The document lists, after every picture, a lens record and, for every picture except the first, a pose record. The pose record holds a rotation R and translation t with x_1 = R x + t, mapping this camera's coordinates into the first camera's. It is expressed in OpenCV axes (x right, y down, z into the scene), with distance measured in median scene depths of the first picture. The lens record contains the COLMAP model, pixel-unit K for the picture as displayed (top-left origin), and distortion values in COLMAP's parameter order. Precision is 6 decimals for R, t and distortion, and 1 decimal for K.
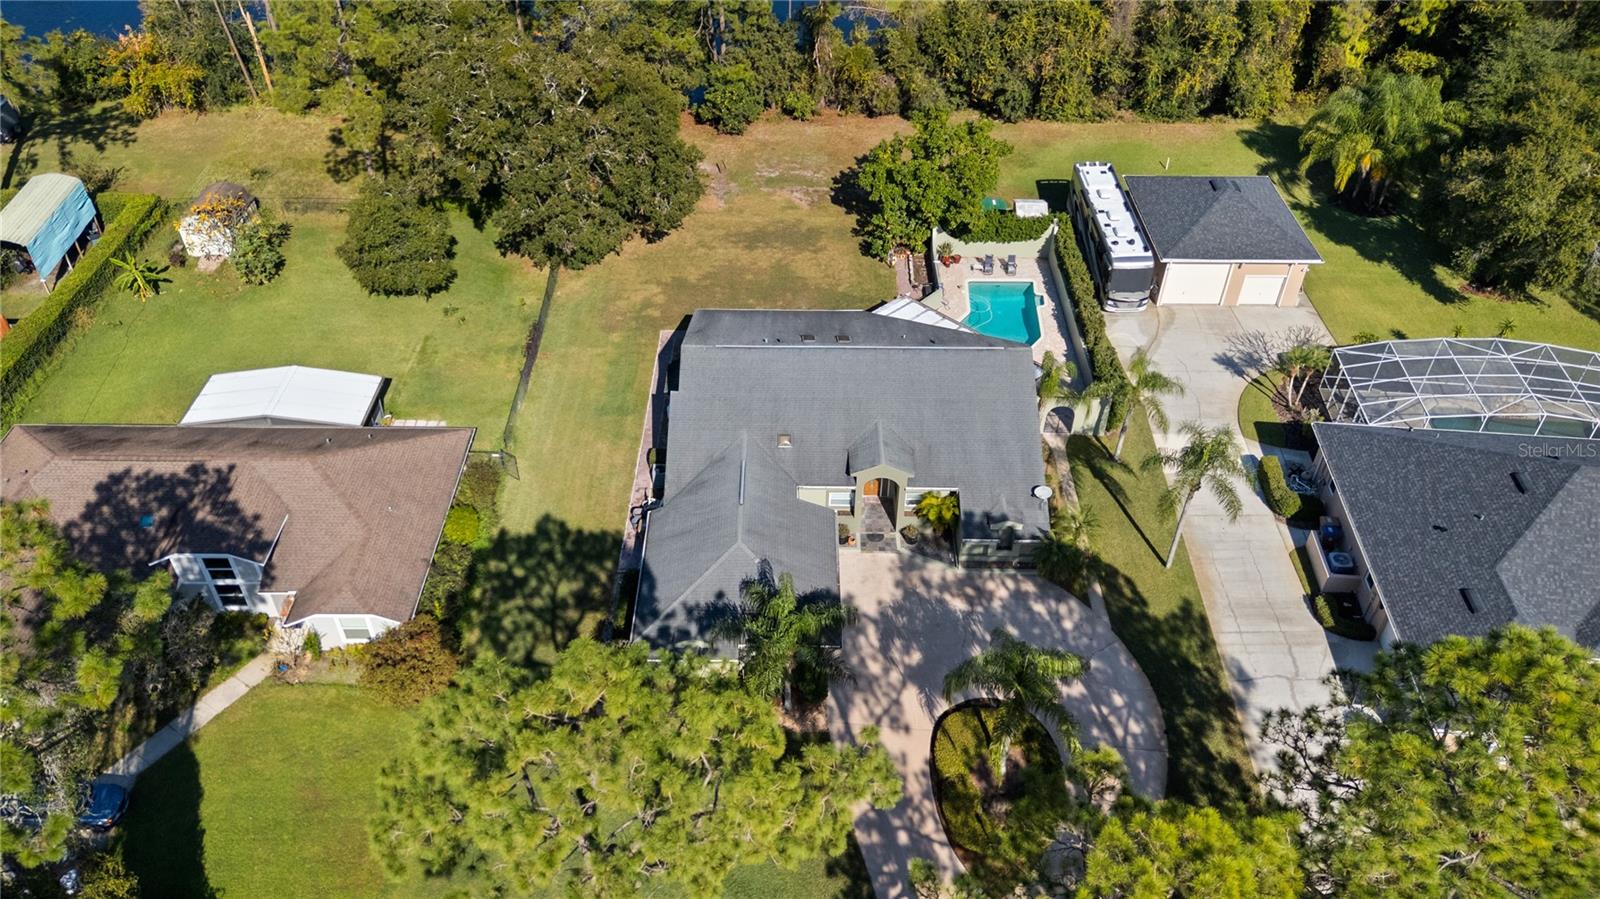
lens RADIAL K [[1164.7, 0, 797.9], [0, 1164.7, 443.2], [0, 0, 1]] dist [0.064038, -0.060328]
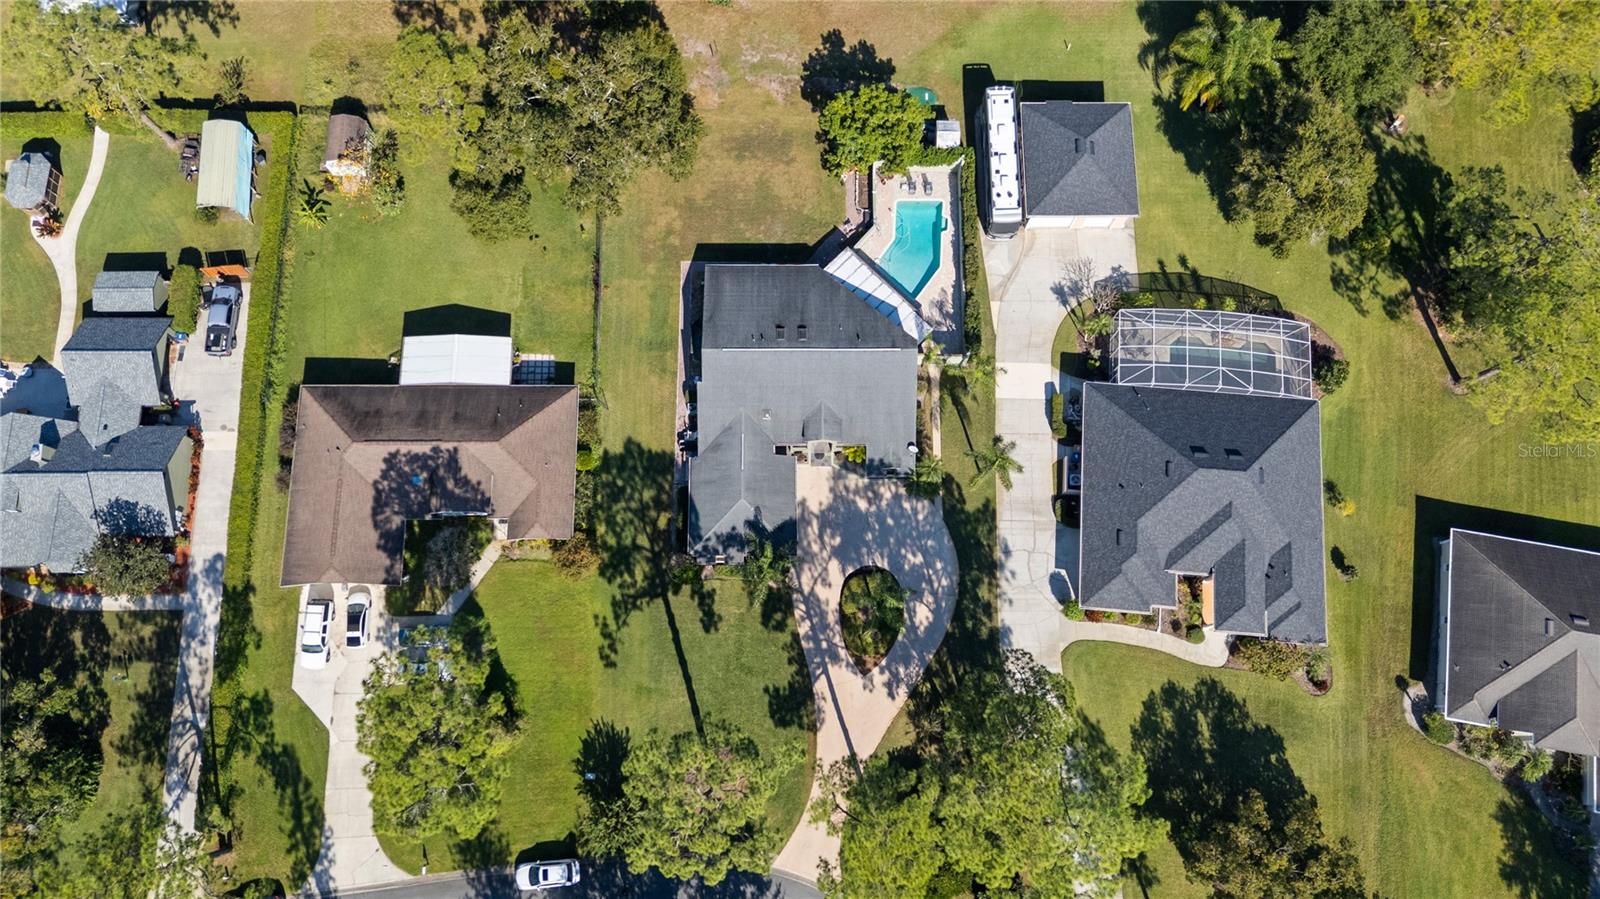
lens RADIAL K [[1164.7, 0, 797.8], [0, 1164.7, 436.3], [0, 0, 1]] dist [0.064038, -0.060328]
pose [[0.999972, -0.002675, 0.006928, 0.021155], [-0.001848, 0.813880, 0.581030, -0.928394], [-0.007193, -0.581027, 0.813853, -0.389682]]
